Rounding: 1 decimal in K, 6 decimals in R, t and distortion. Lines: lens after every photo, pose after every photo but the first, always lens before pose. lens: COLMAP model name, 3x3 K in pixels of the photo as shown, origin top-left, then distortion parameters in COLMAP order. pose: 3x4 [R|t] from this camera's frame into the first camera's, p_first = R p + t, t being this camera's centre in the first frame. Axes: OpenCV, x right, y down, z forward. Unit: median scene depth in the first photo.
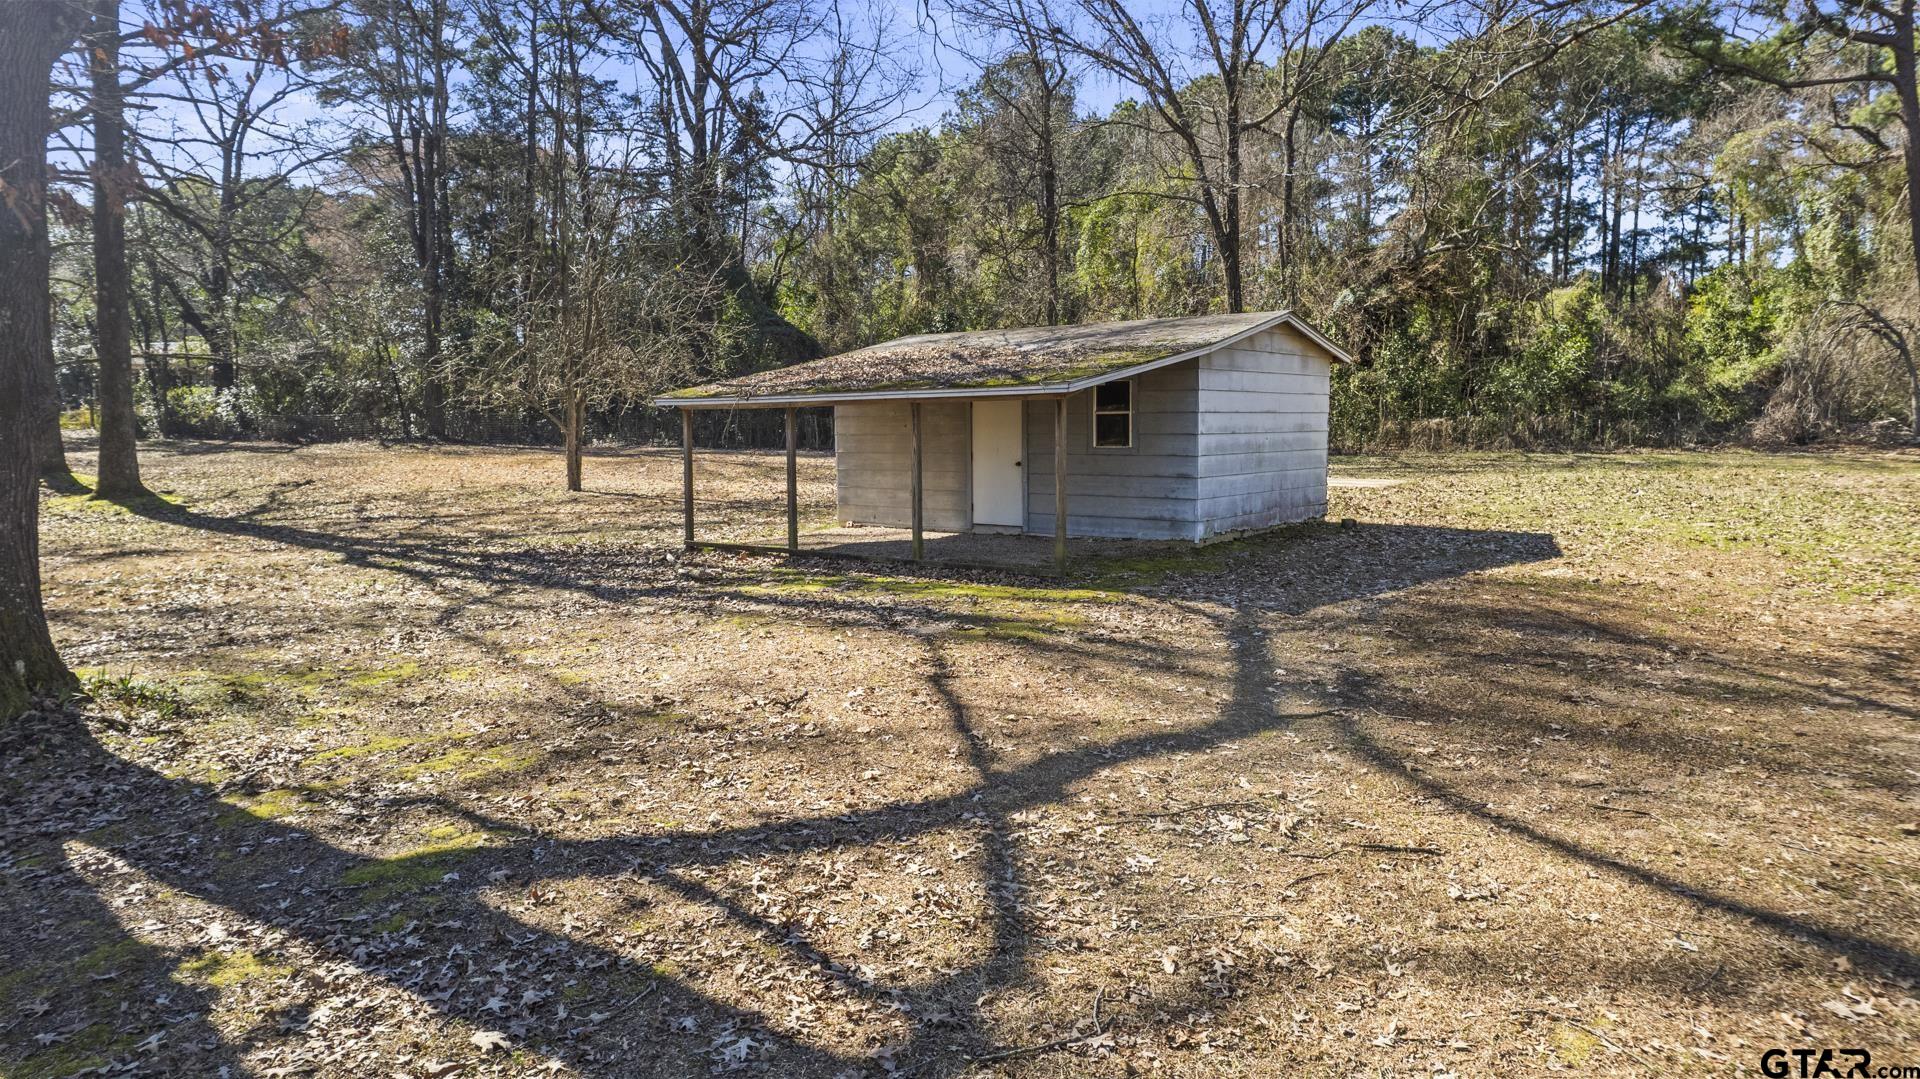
lens RADIAL K [[1174.3, 0, 972.3], [0, 1174.3, 547.1], [0, 0, 1]] dist [-0.027966, 0.009154]
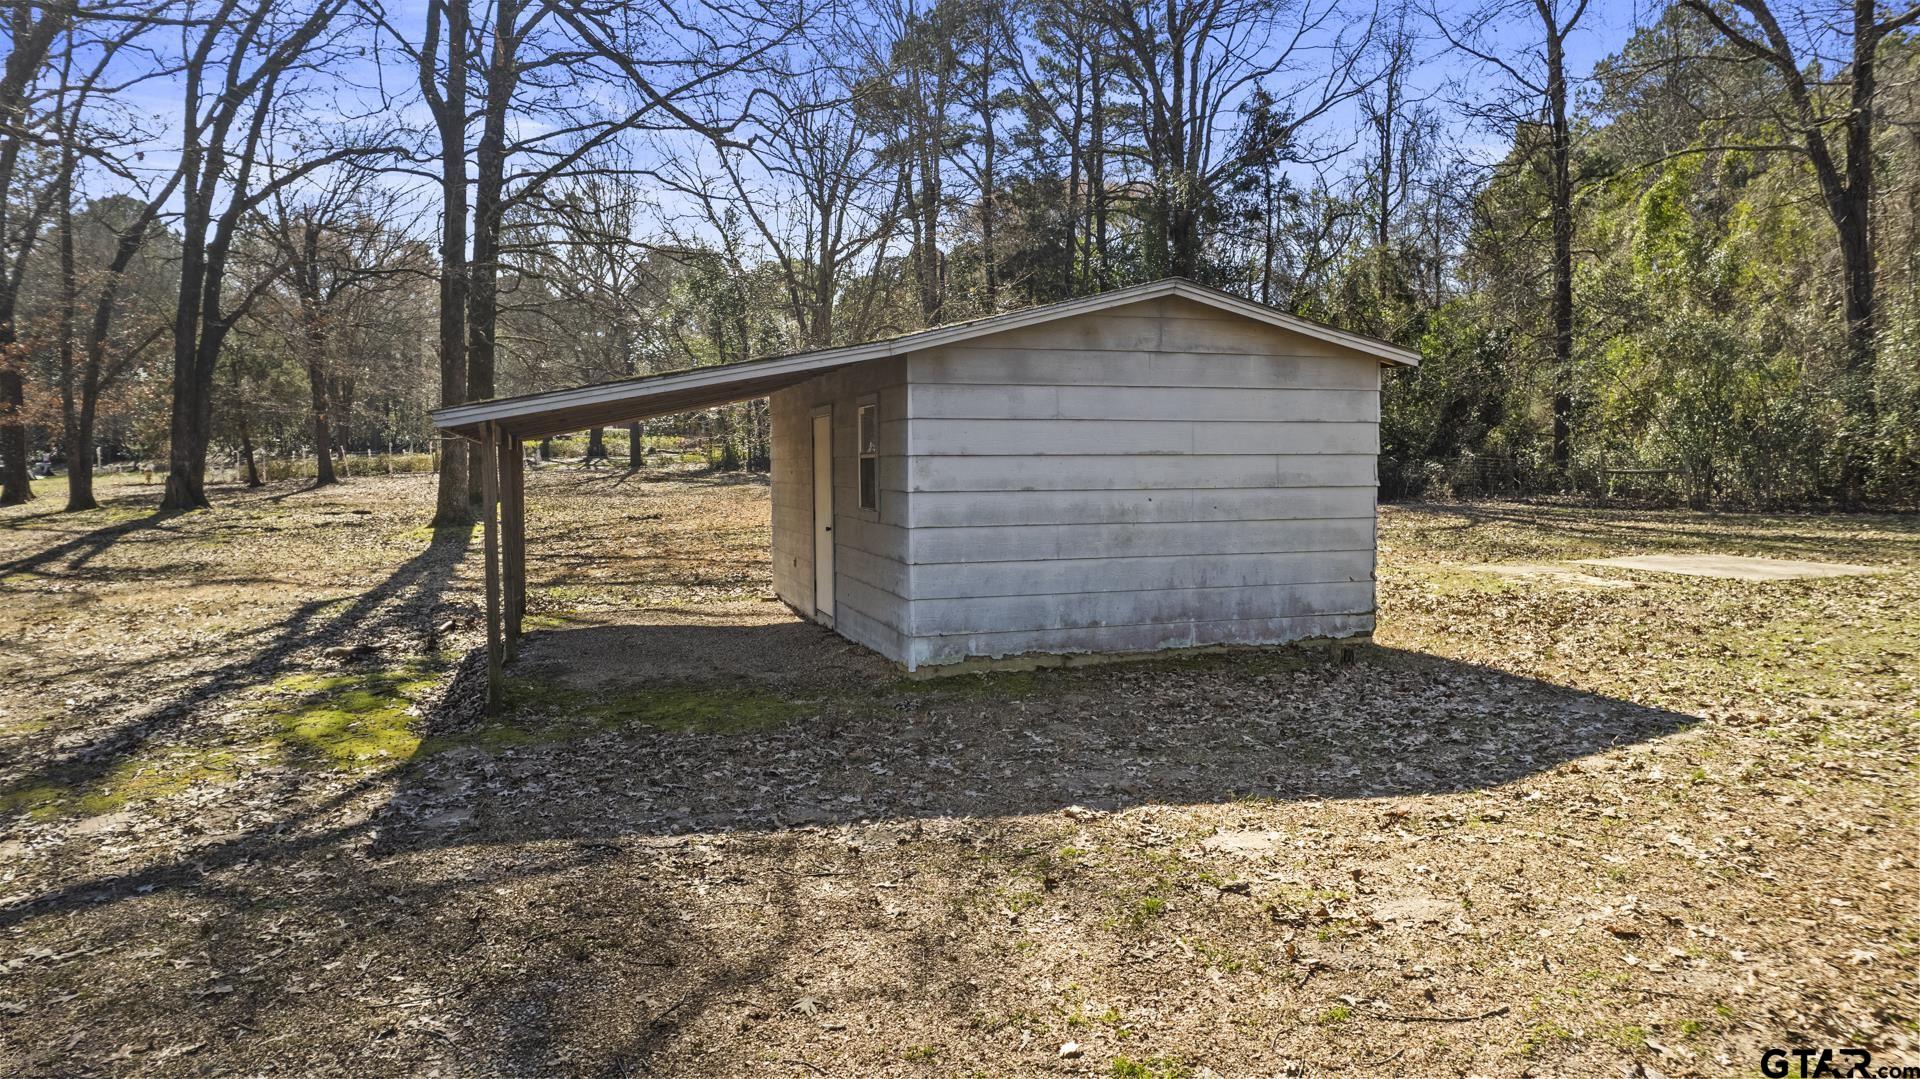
lens RADIAL K [[1229.5, 0, 882.2], [0, 1229.5, 558.6], [0, 0, 1]] dist [-0.047395, 0.015435]
pose [[0.824928, 0.040660, -0.563774, 0.180981], [-0.057408, 0.998279, -0.012002, -0.017928], [0.562315, 0.042266, 0.825842, 0.156904]]
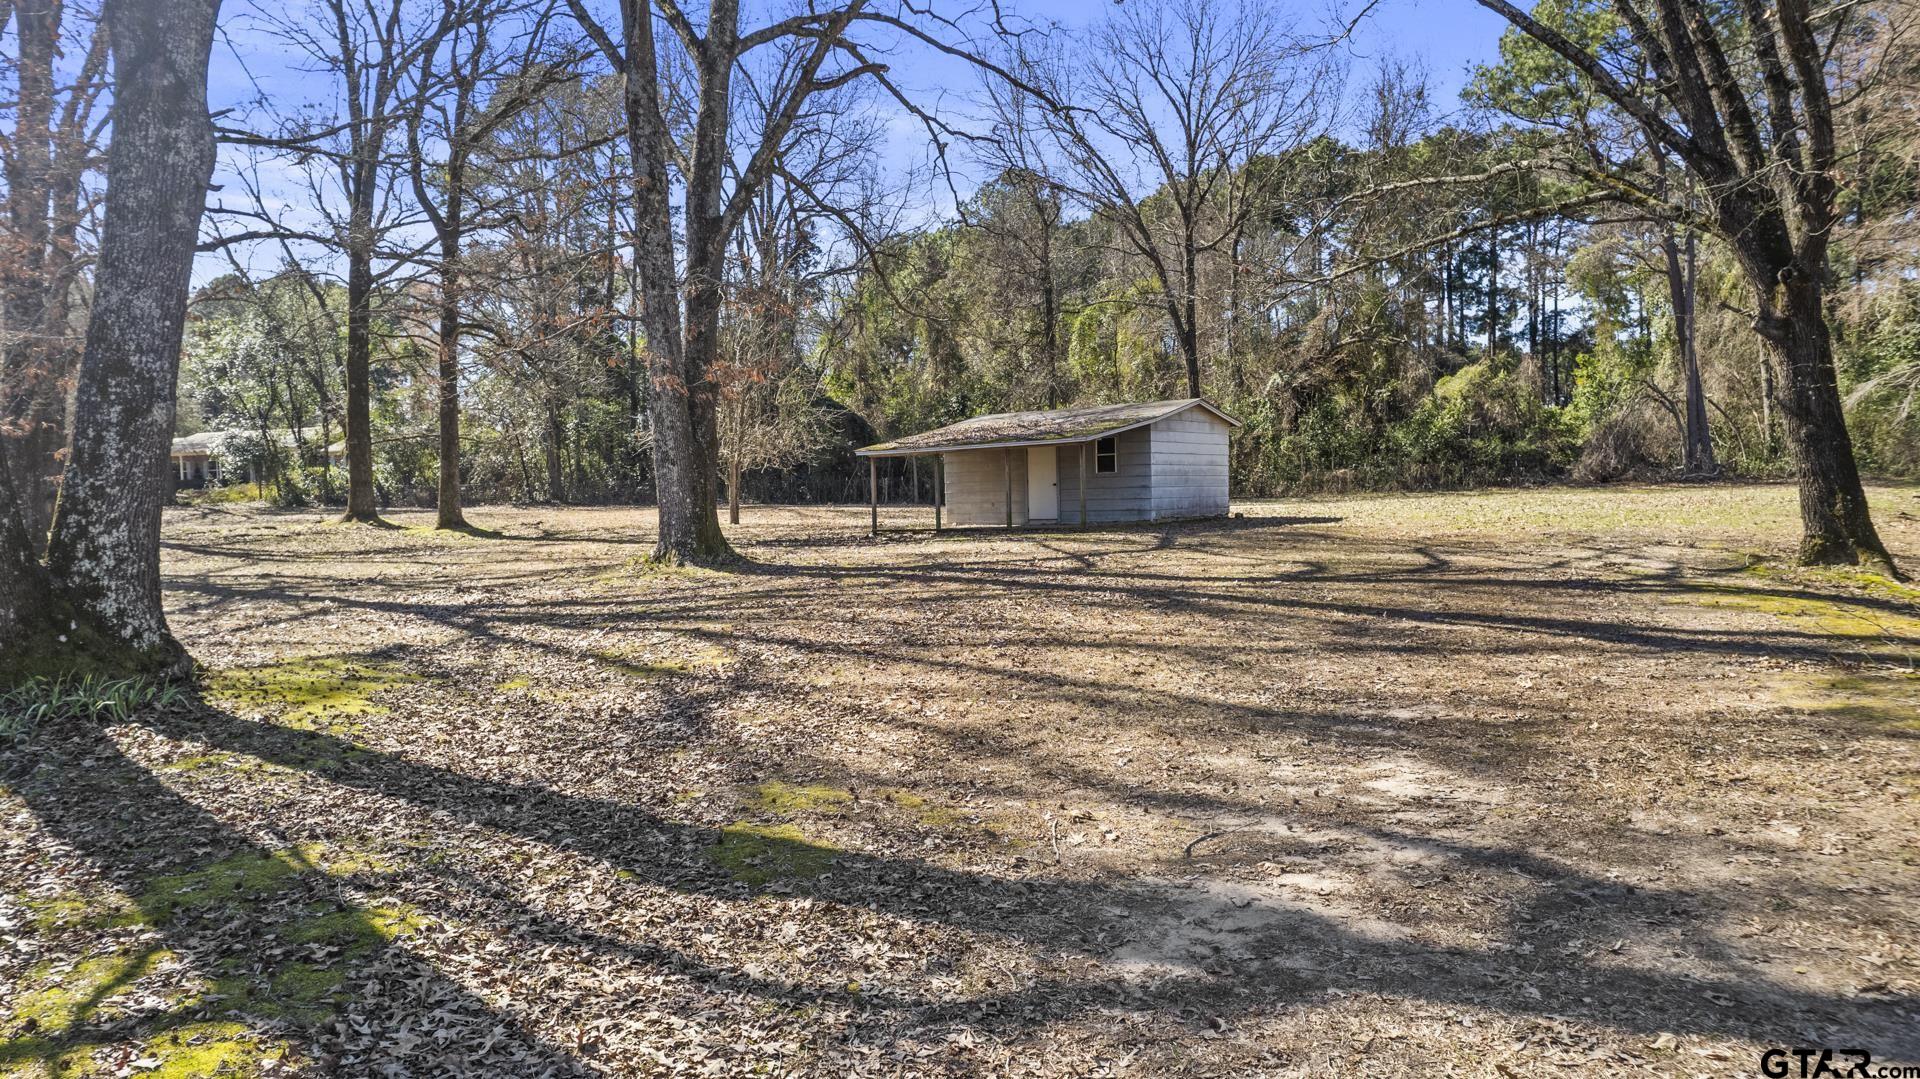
lens RADIAL K [[1229.5, 0, 968.8], [0, 1229.5, 550.0], [0, 0, 1]] dist [-0.047395, 0.015435]
pose [[0.999752, -0.017837, 0.013347, -0.045032], [0.018685, 0.997619, -0.066390, 0.057685], [-0.012131, 0.066623, 0.997704, -0.332436]]
